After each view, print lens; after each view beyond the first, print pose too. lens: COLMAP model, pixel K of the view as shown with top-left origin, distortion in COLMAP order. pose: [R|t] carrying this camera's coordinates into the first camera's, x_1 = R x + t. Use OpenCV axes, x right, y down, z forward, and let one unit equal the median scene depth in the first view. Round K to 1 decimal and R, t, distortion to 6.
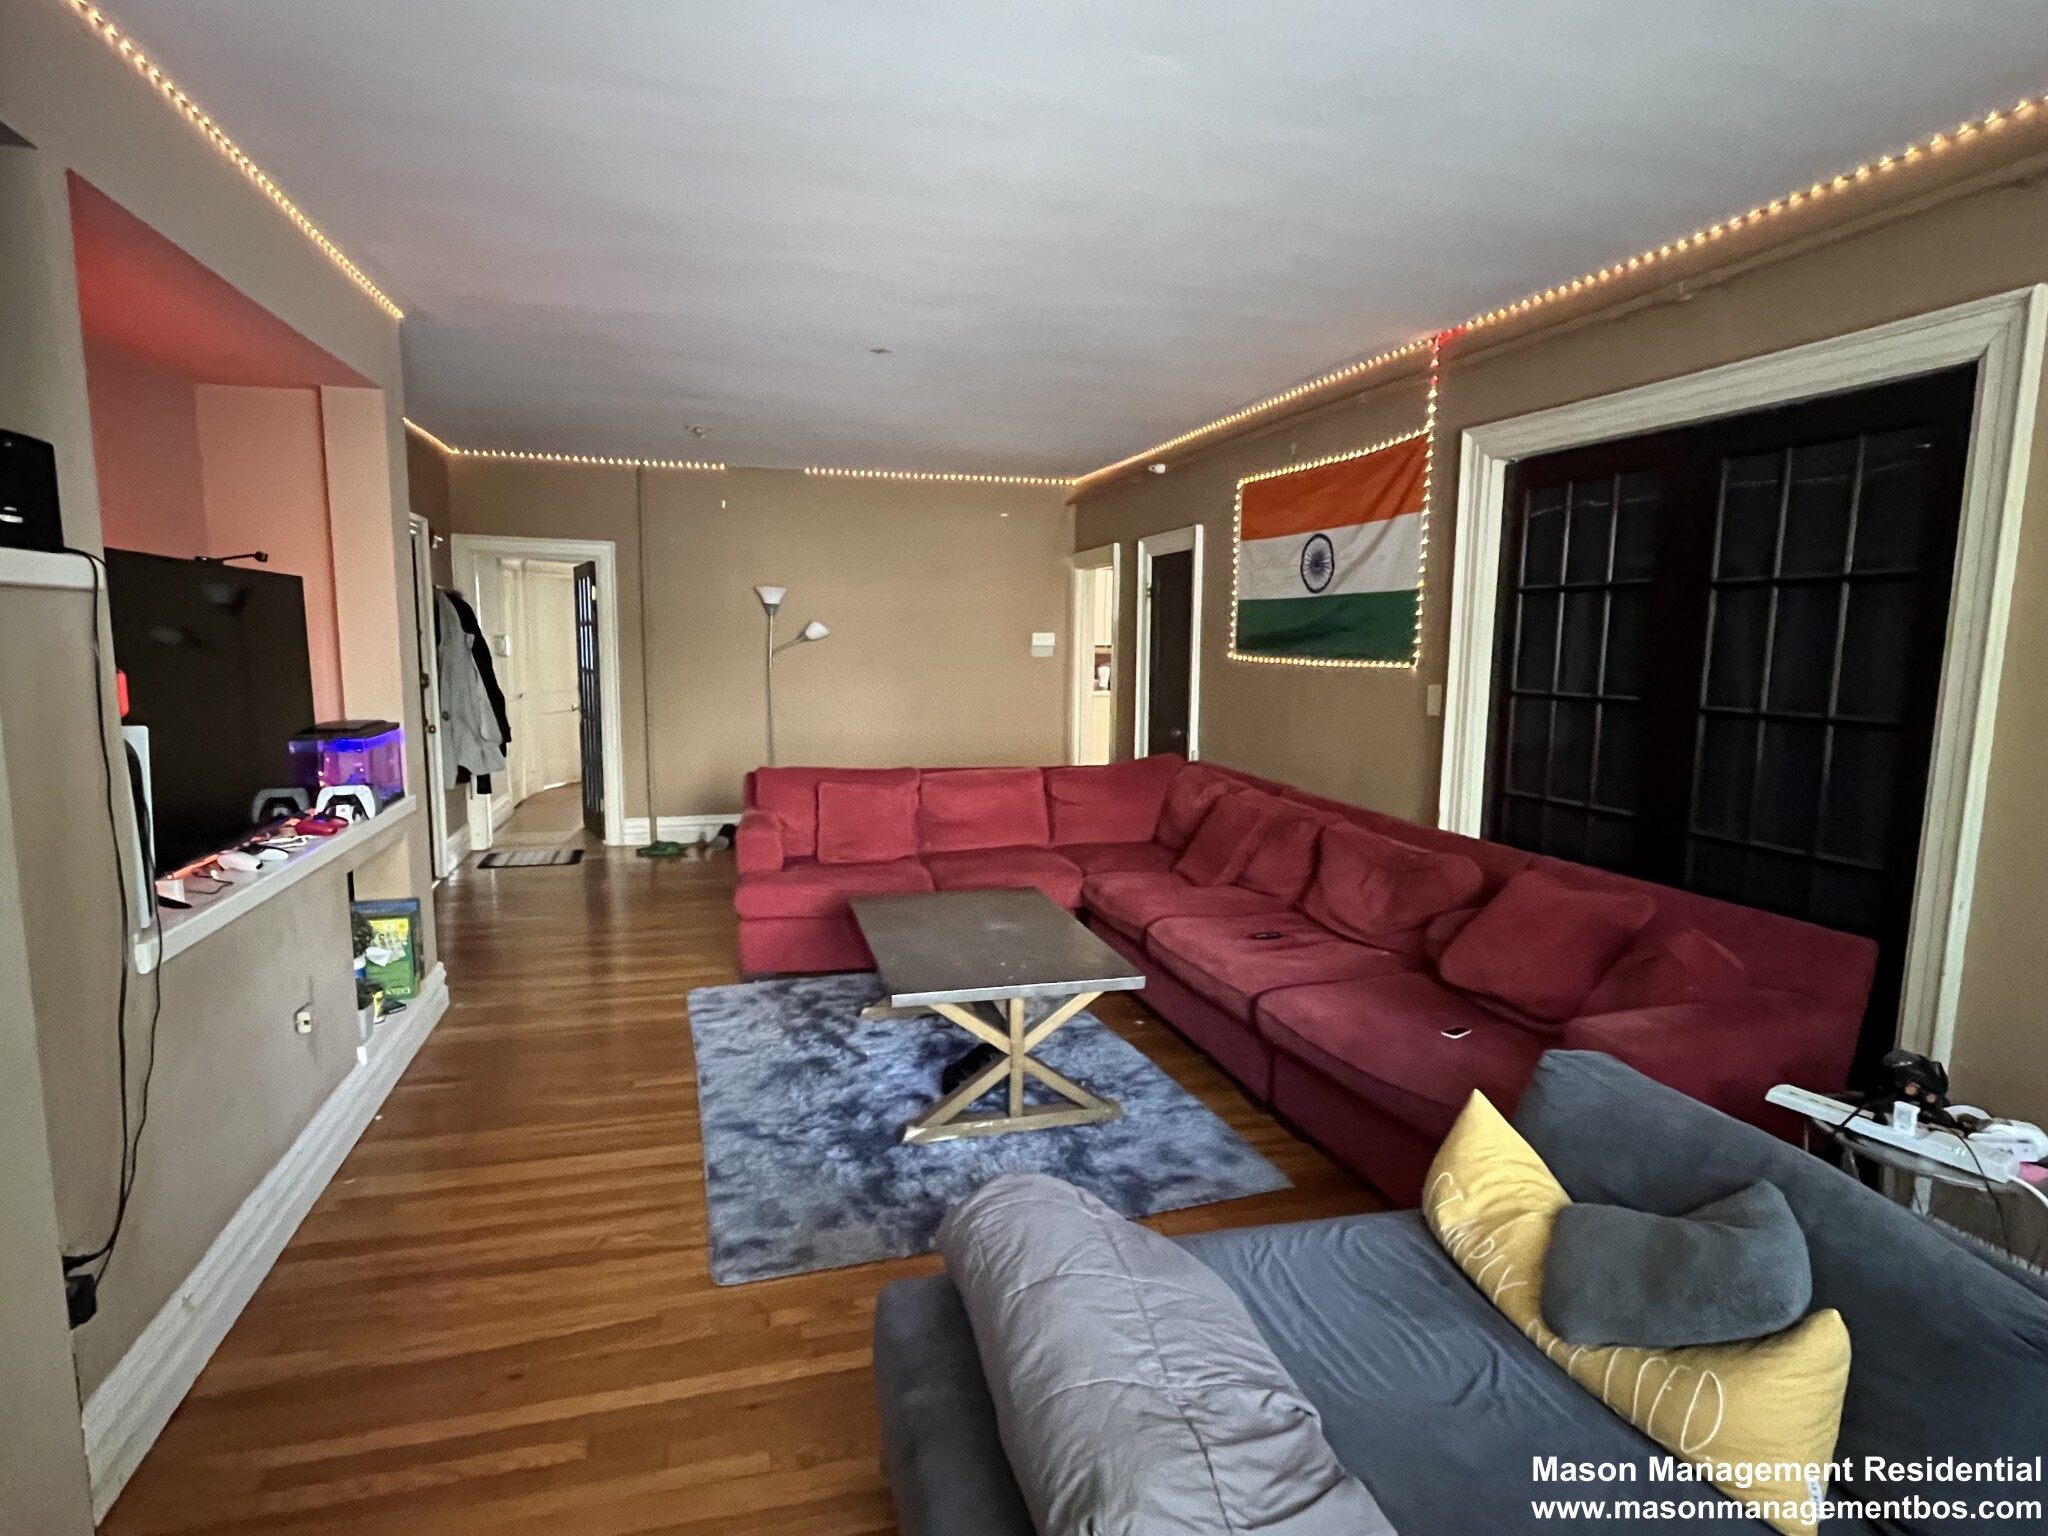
lens RADIAL K [[1059.6, 0, 1024.0], [0, 1059.6, 768.0], [0, 0, 1]] dist [-0.000163, -0.000396]
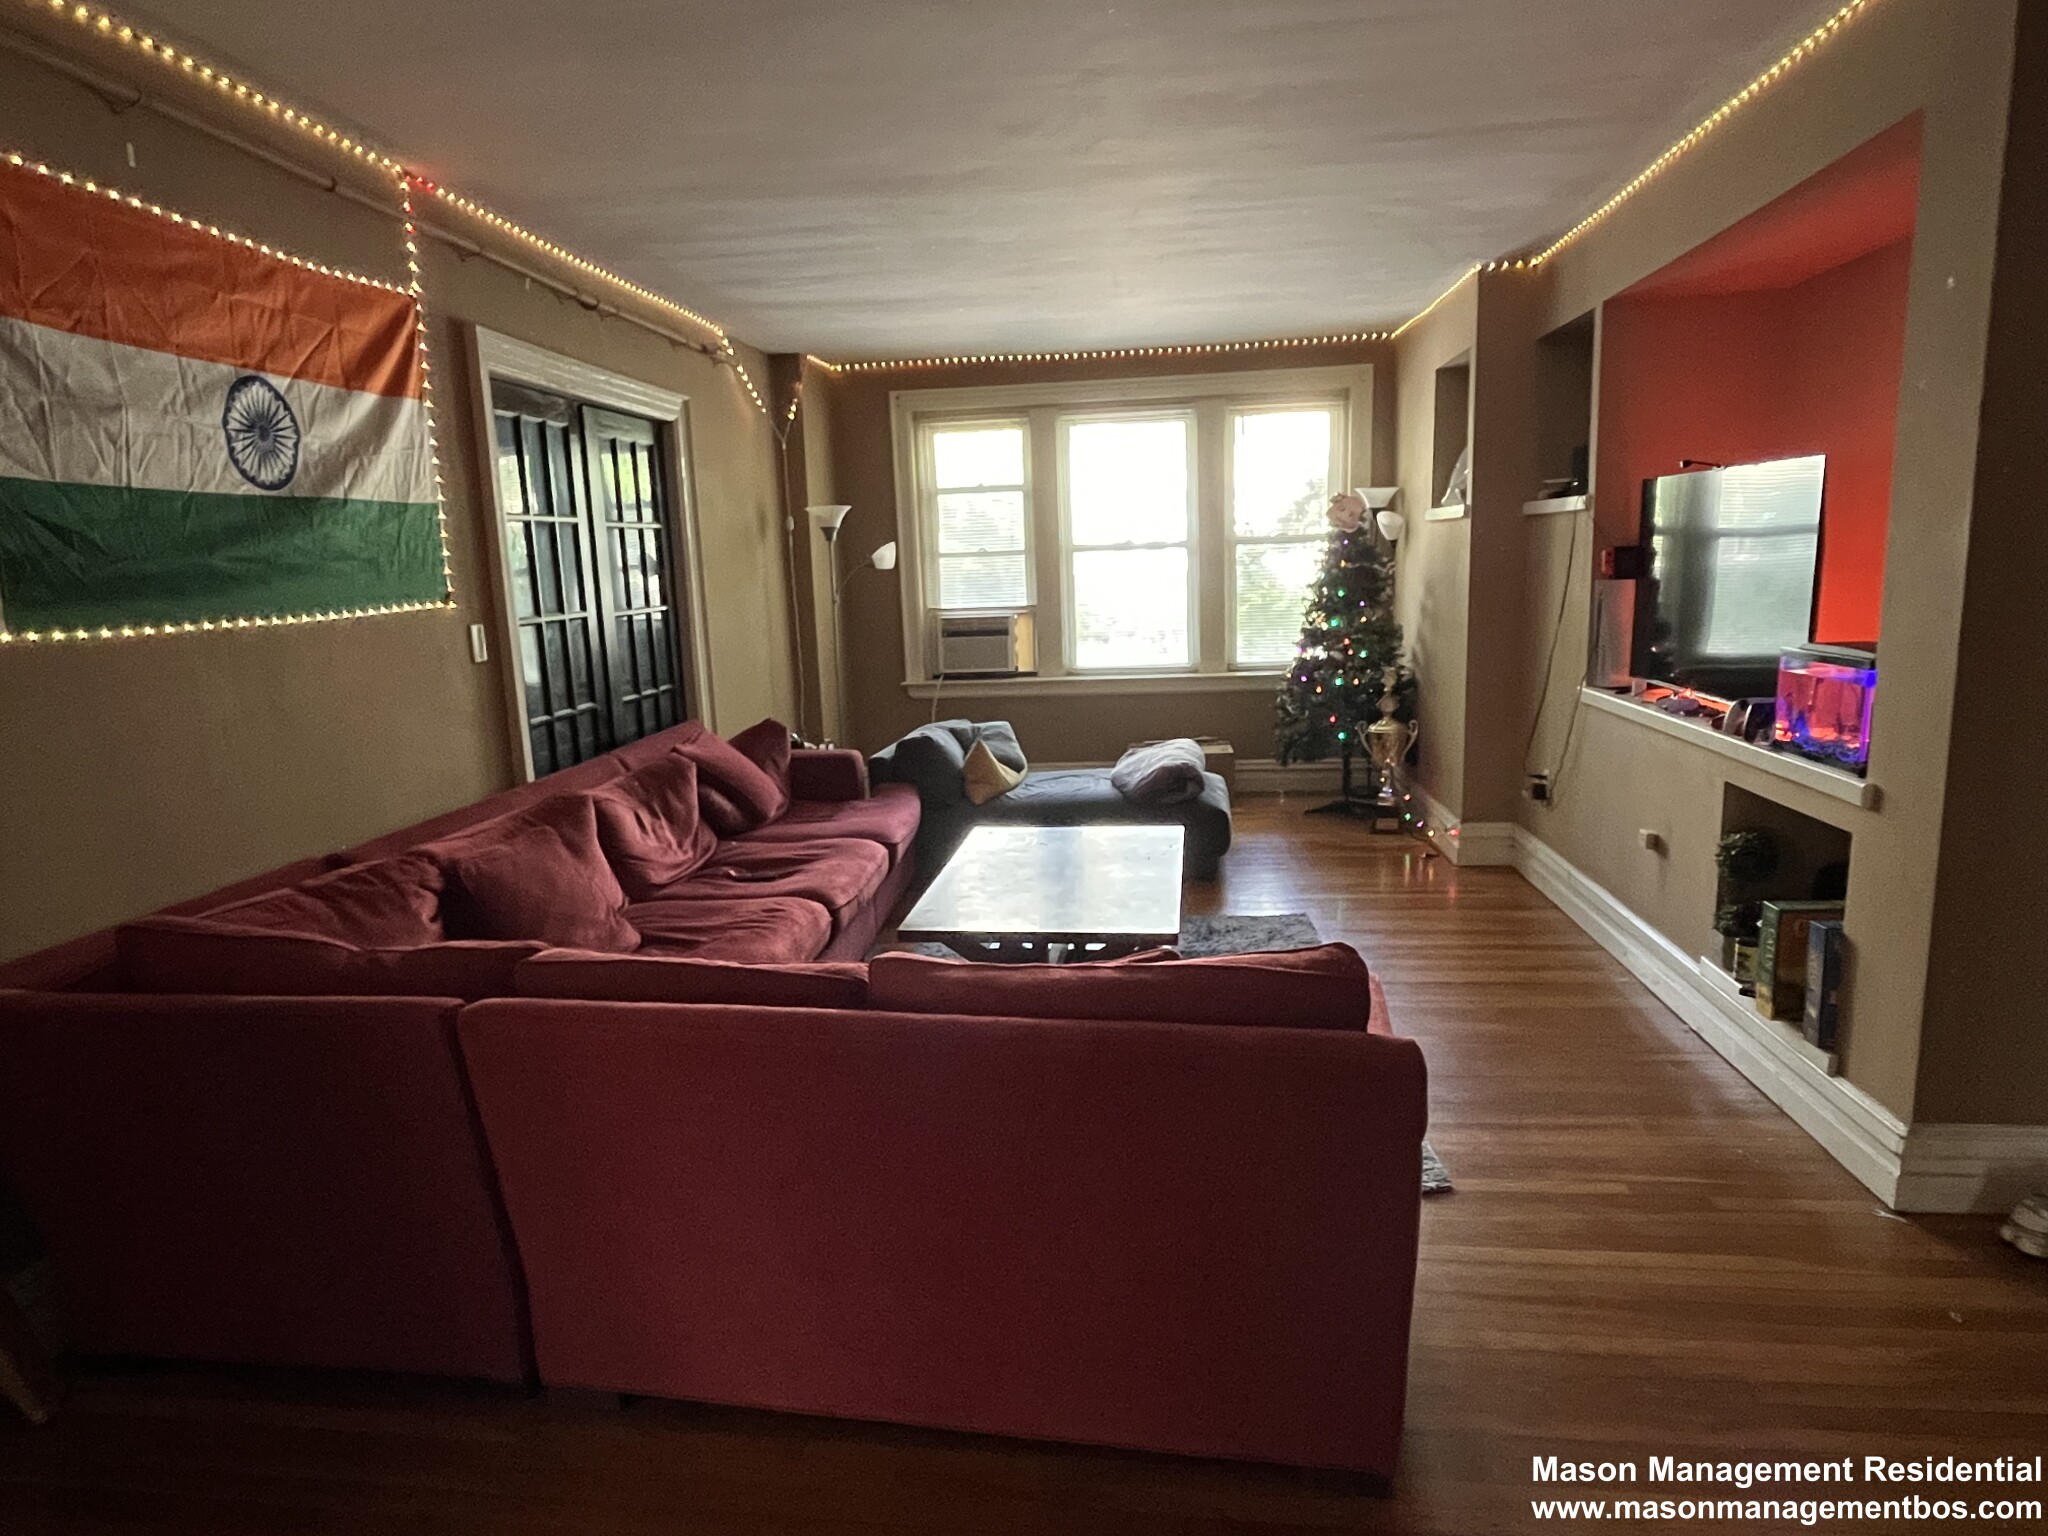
lens RADIAL K [[1192.6, 0, 1024.0], [0, 1192.6, 768.0], [0, 0, 1]] dist [-0.000763, -0.000133]
pose [[0.693172, -0.163697, 0.701937, 0.052705], [0.130001, 0.986291, 0.101634, -0.023375], [-0.708951, 0.020802, 0.704951, 0.176489]]
